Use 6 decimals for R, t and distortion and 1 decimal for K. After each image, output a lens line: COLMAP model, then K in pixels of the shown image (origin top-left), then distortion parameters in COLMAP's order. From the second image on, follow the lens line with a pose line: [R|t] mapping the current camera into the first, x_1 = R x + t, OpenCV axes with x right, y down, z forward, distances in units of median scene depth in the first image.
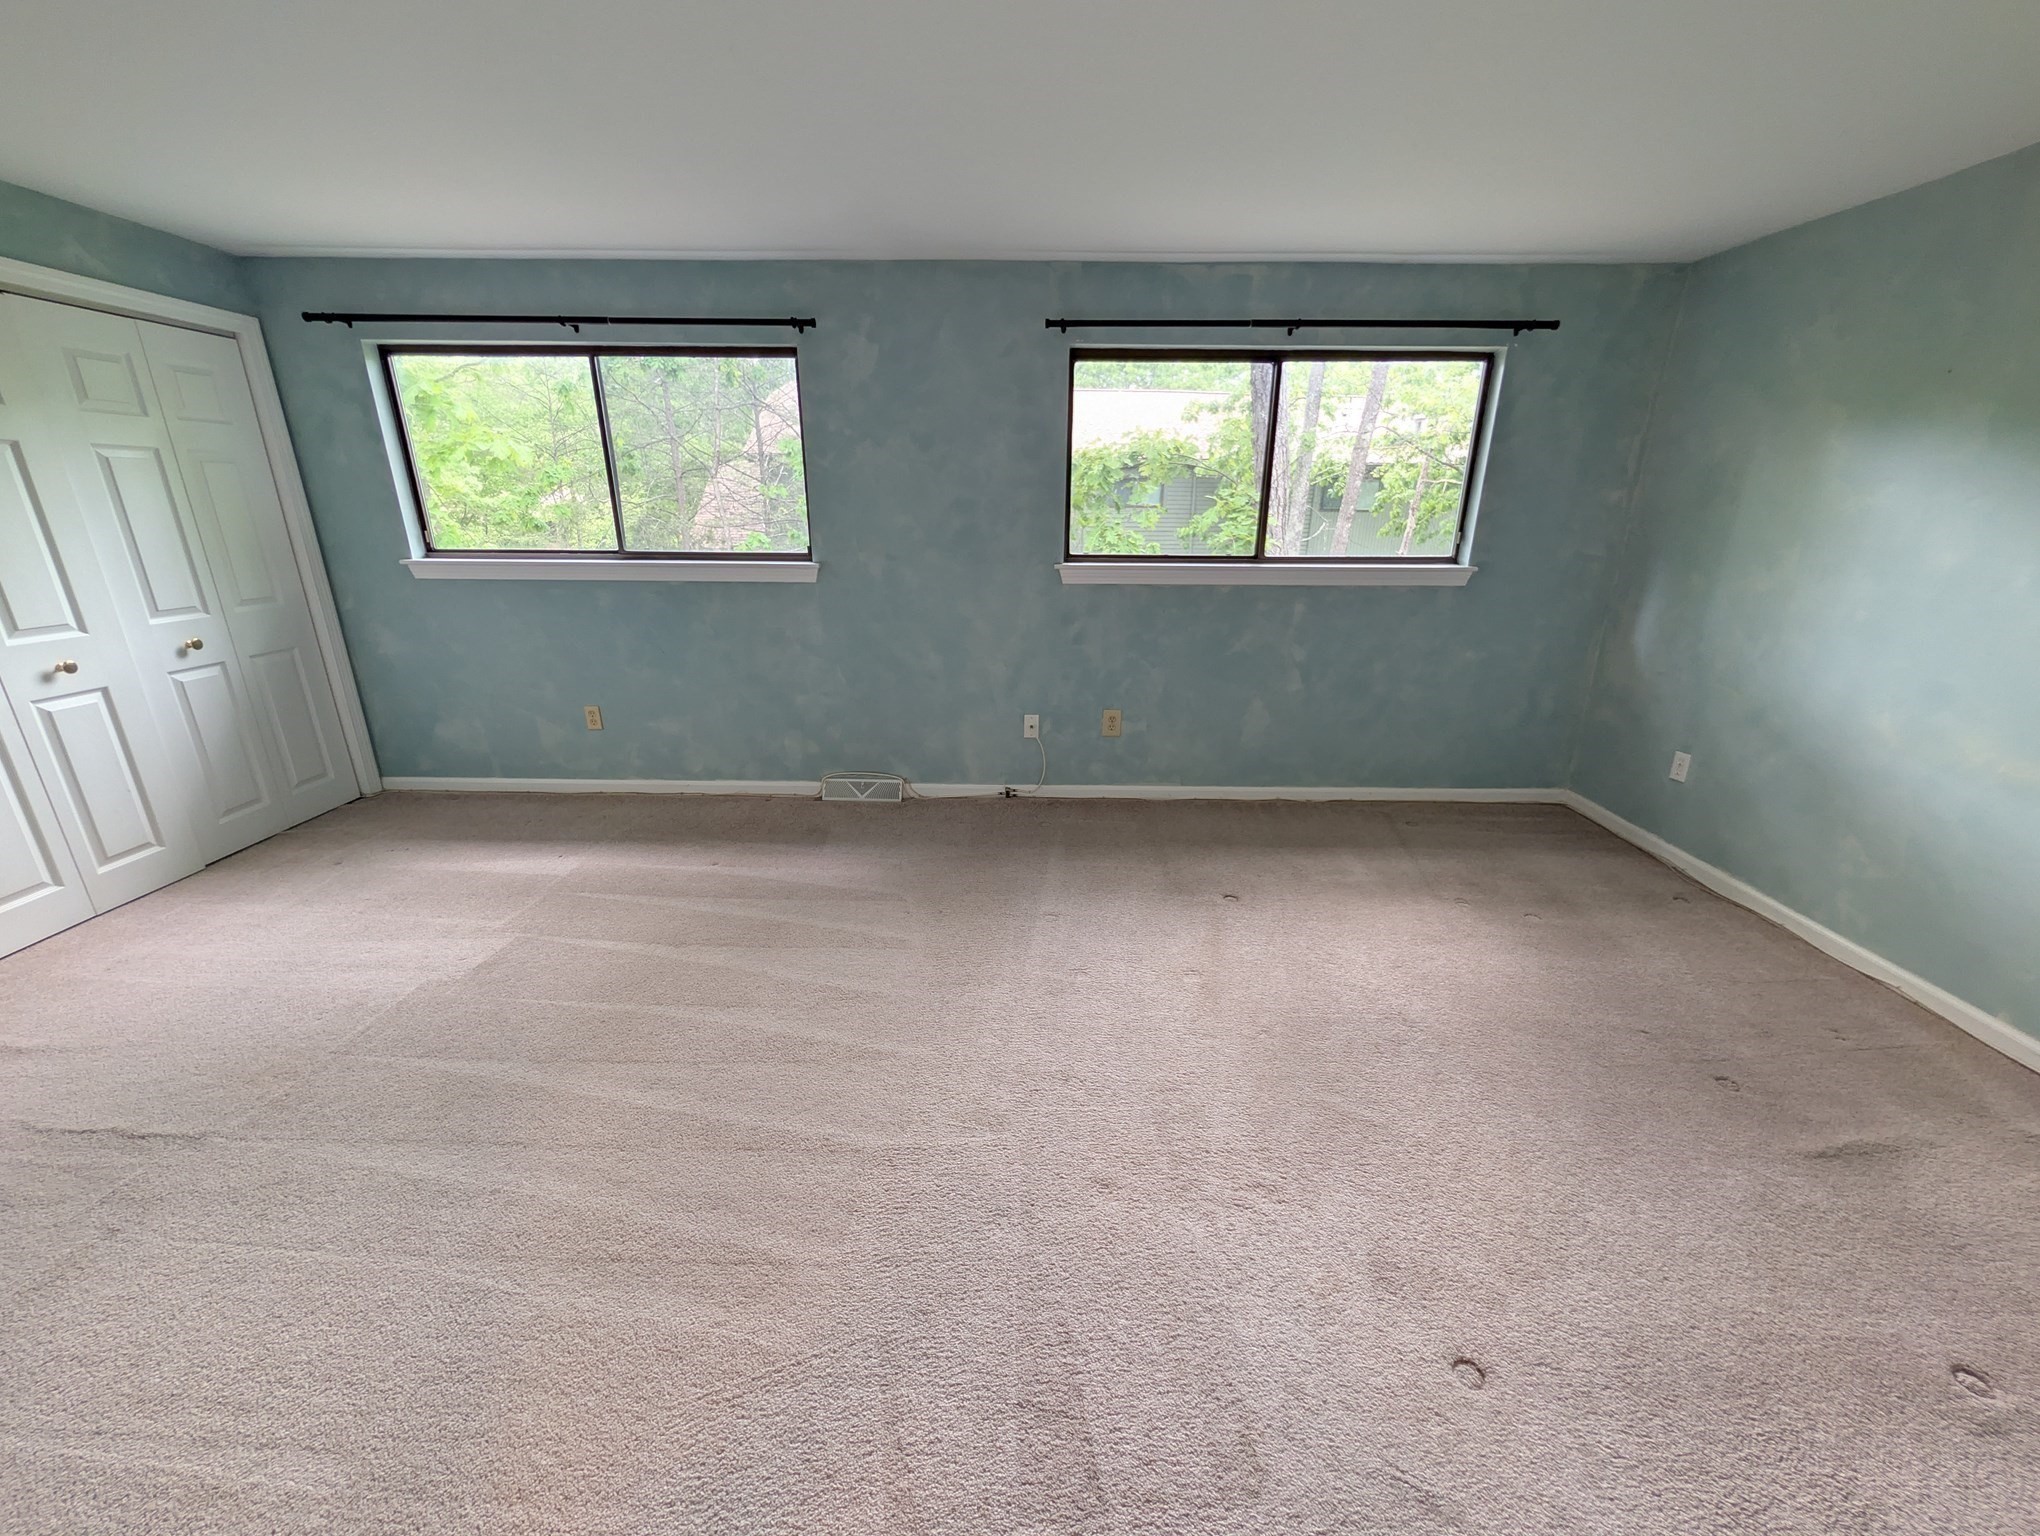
lens RADIAL K [[785.4, 0, 1019.9], [0, 785.4, 775.9], [0, 0, 1]] dist [-0.001055, 0.000333]
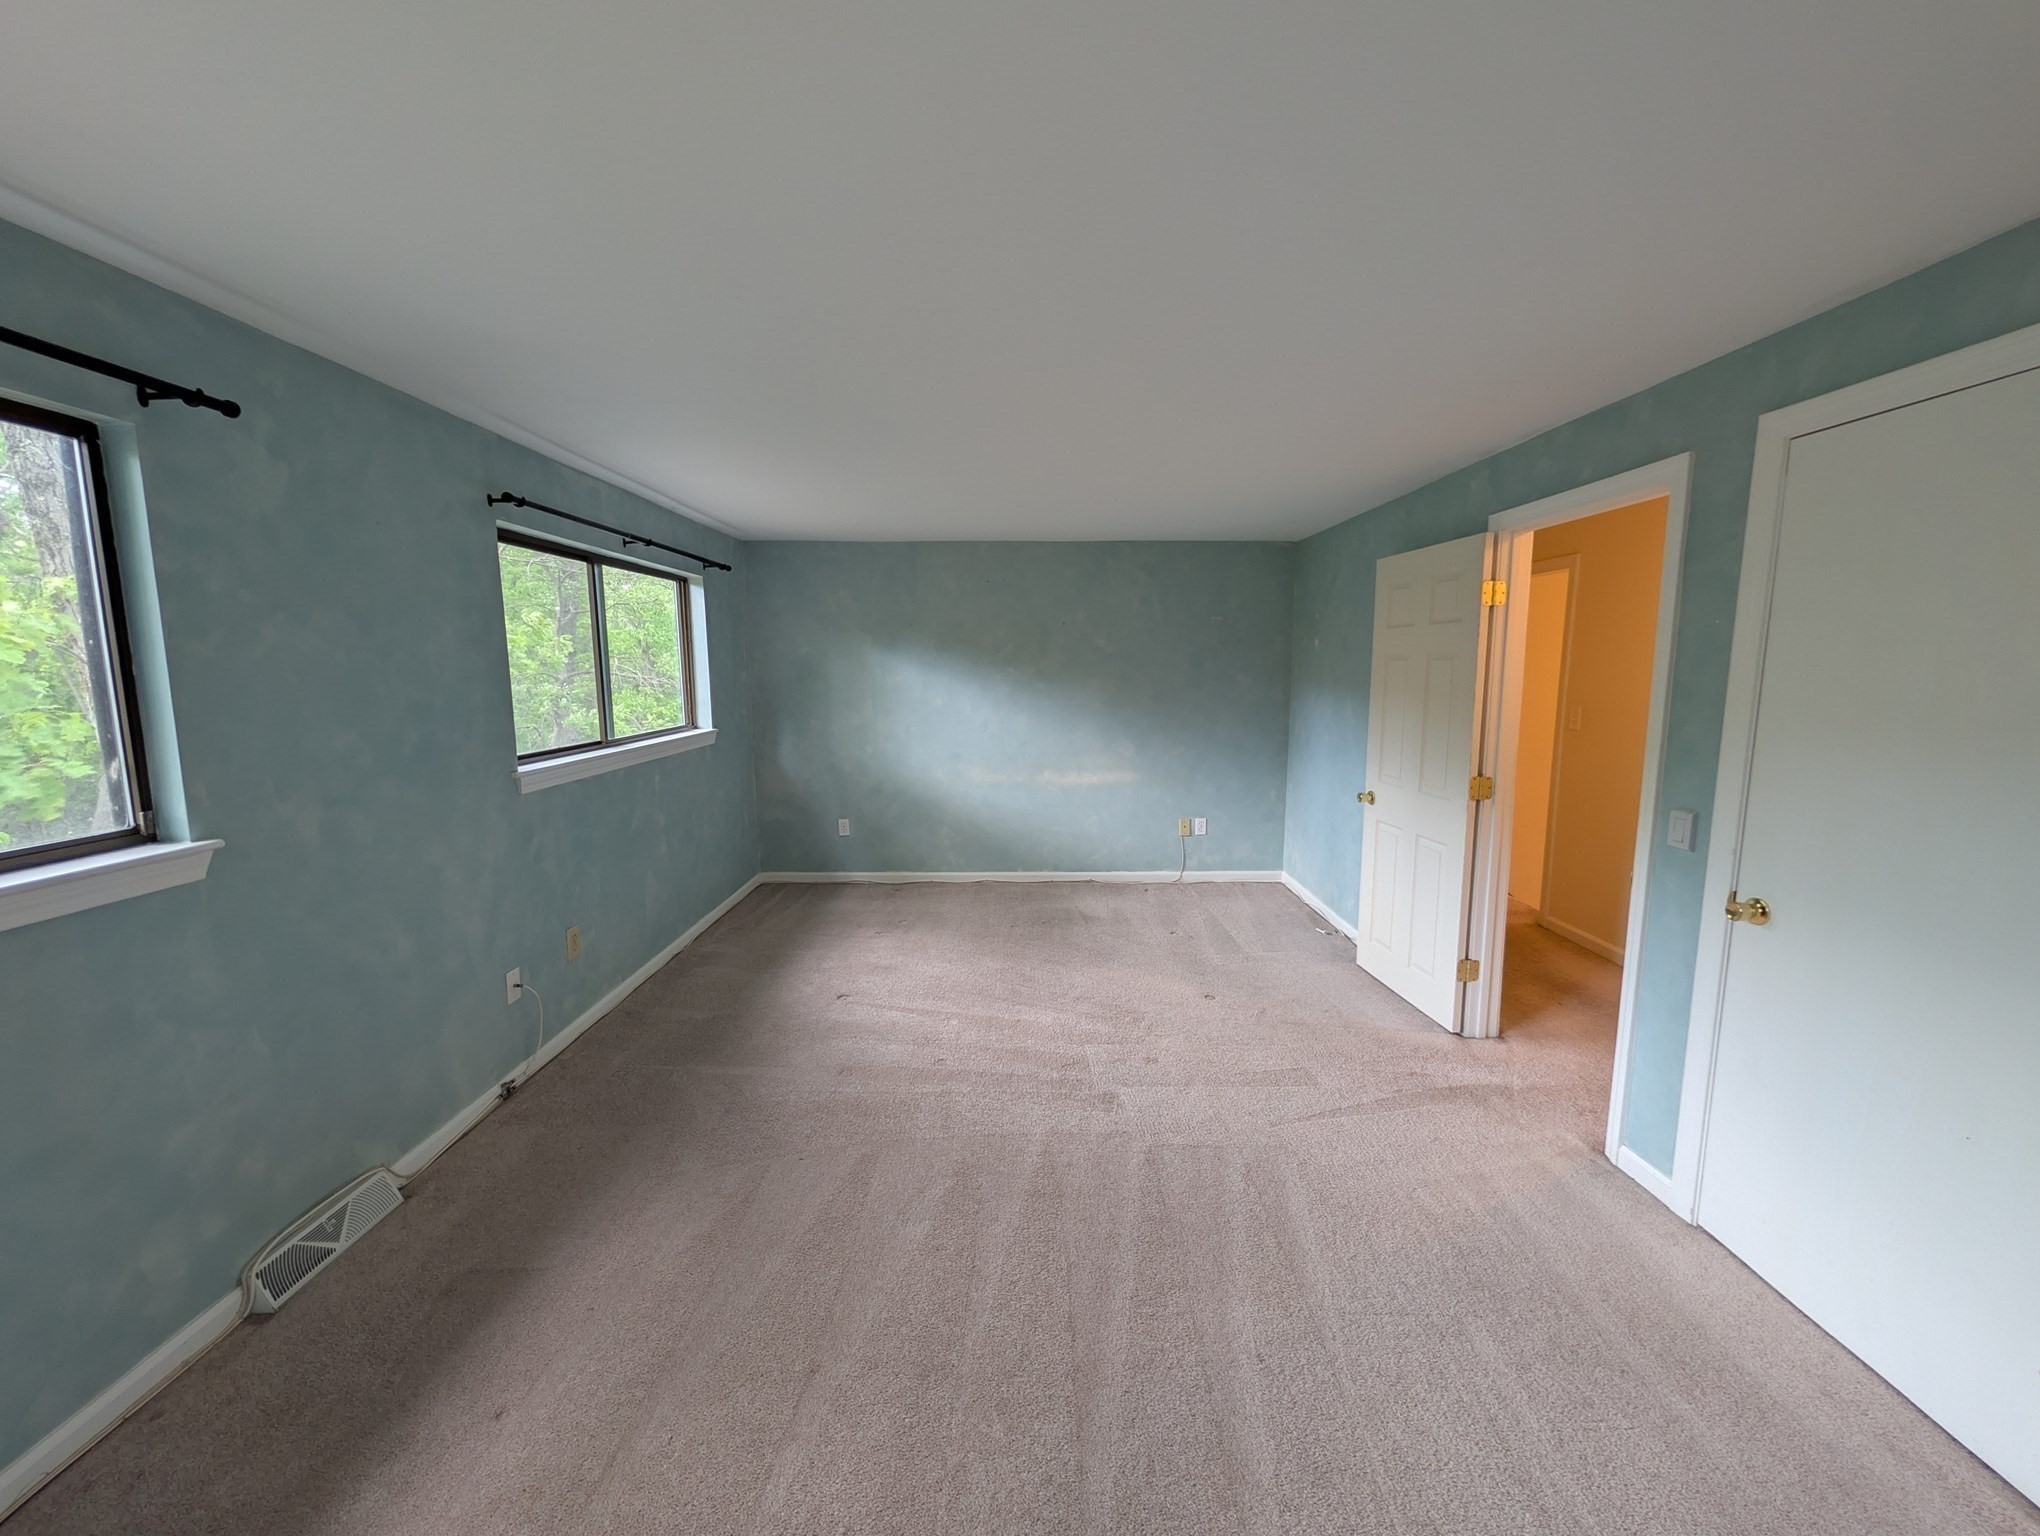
lens RADIAL K [[785.4, 0, 1030.4], [0, 785.4, 782.9], [0, 0, 1]] dist [-0.001055, 0.000333]
pose [[-0.018905, -0.156325, 0.987525, -0.786206], [0.335744, 0.929355, 0.153544, -0.215134], [-0.941764, 0.334458, 0.034915, 0.502375]]
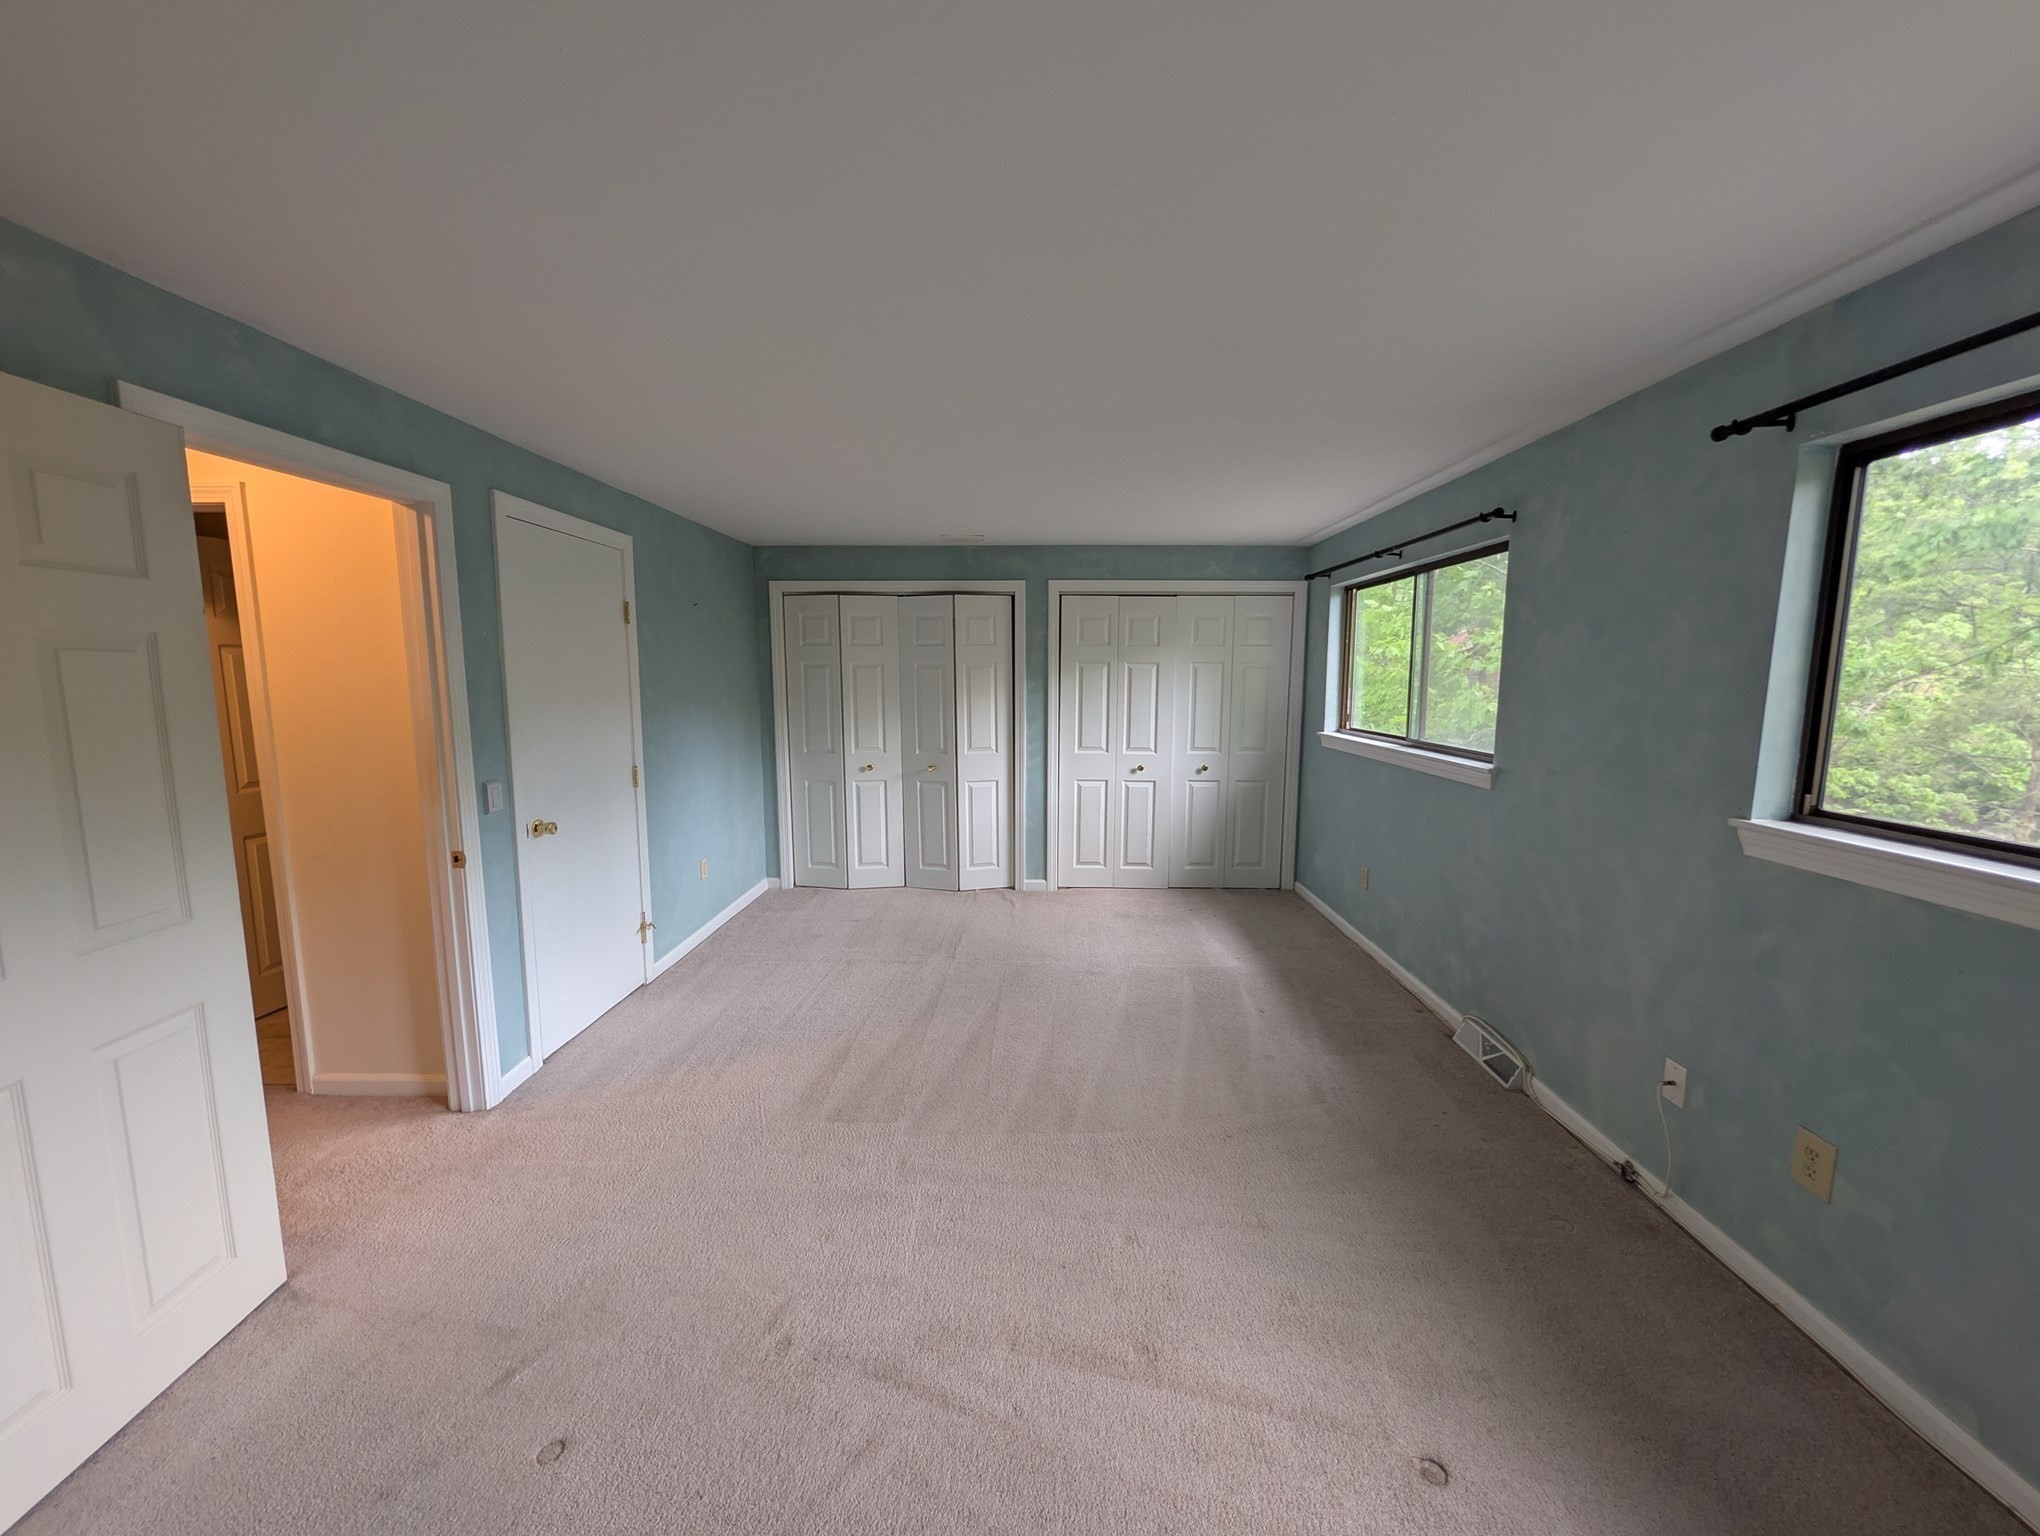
lens RADIAL K [[785.4, 0, 1023.0], [0, 785.4, 783.1], [0, 0, 1]] dist [-0.001055, 0.000333]
pose [[-0.012979, 0.130823, -0.991321, 0.626907], [-0.336593, 0.932974, 0.127530, -0.201742], [0.941561, 0.335327, 0.031925, 0.518052]]
